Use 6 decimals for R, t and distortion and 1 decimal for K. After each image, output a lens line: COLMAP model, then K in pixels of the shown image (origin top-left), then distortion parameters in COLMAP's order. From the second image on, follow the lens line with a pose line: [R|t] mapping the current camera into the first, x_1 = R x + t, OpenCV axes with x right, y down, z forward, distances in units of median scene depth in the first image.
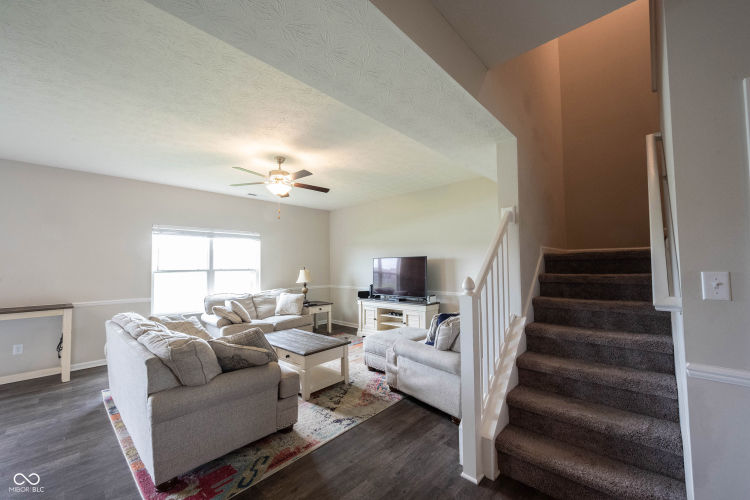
lens RADIAL K [[296.1, 0, 376.4], [0, 296.1, 250.7], [0, 0, 1]] dist [0.000053, -0.000022]
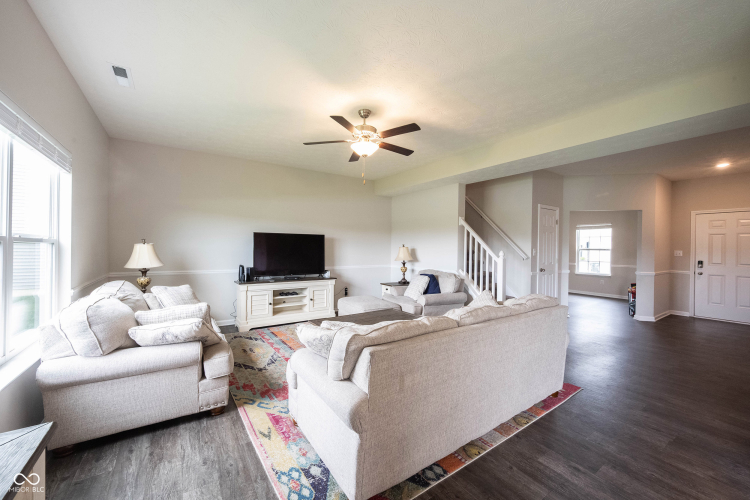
lens RADIAL K [[294.8, 0, 375.0], [0, 294.8, 247.7], [0, 0, 1]] dist [0.003038, 0.000404]
pose [[0.227703, 0.014168, 0.973628, -0.849750], [-0.065698, 0.997839, 0.000845, 0.052306], [-0.971512, -0.064157, 0.228142, 0.571046]]
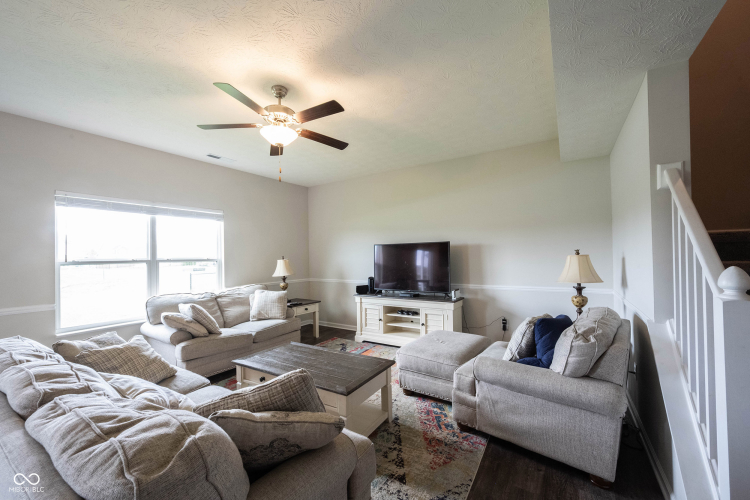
lens RADIAL K [[299.5, 0, 375.0], [0, 299.5, 250.0], [0, 0, 1]] dist [-0.000060, -0.000103]
pose [[0.984877, -0.001317, 0.173249, -0.176204], [-0.004083, 0.999517, 0.030809, 0.017292], [-0.173206, -0.031050, 0.984396, 0.225603]]
